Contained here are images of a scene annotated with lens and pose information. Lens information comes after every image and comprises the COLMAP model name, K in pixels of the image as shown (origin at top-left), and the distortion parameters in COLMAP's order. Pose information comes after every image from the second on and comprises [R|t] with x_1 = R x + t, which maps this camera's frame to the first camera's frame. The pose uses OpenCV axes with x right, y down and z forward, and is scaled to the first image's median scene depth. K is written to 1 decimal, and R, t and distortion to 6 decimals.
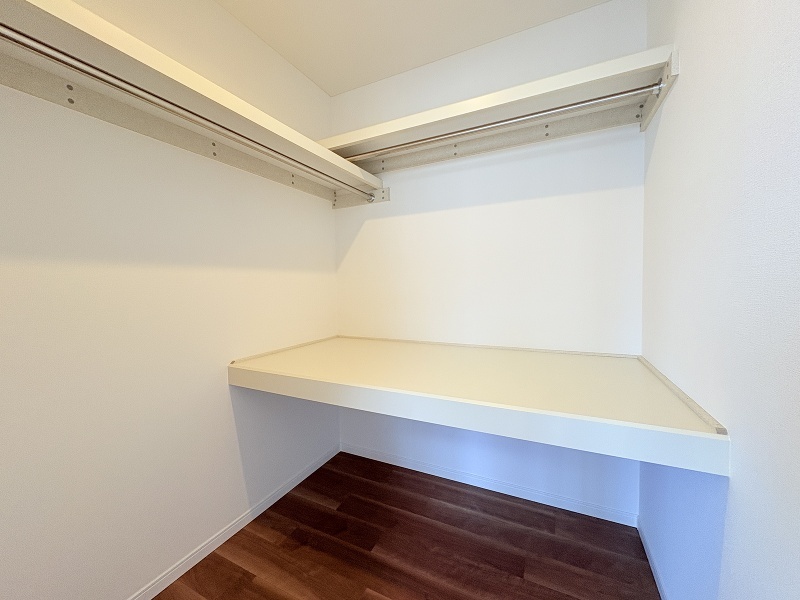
lens RADIAL K [[317.3, 0, 400.0], [0, 317.3, 300.0], [0, 0, 1]] dist [-0.015456, -0.000169]
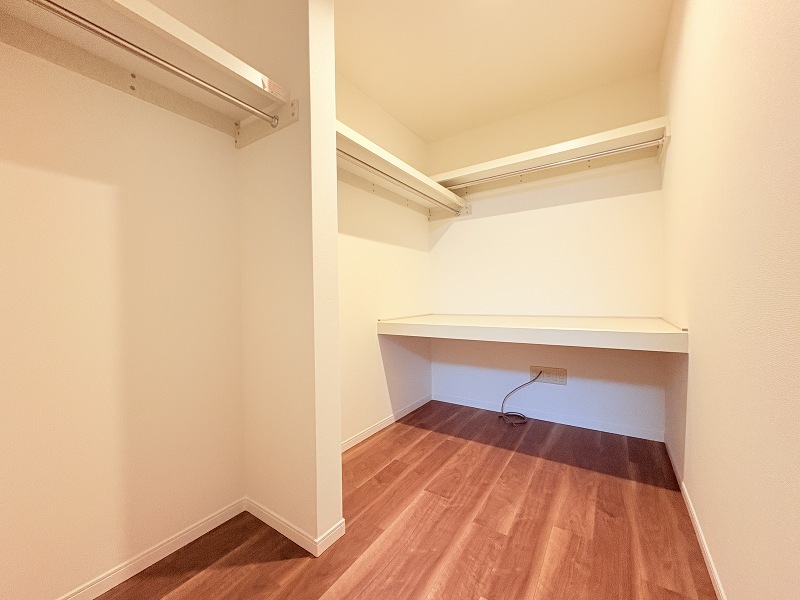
lens RADIAL K [[317.3, 0, 400.0], [0, 317.3, 300.0], [0, 0, 1]] dist [-0.015456, -0.000169]
pose [[0.993120, -0.001227, -0.117093, -0.210197], [-0.002745, 0.999426, -0.033757, 0.129021], [0.117067, 0.033846, 0.992547, -0.478052]]
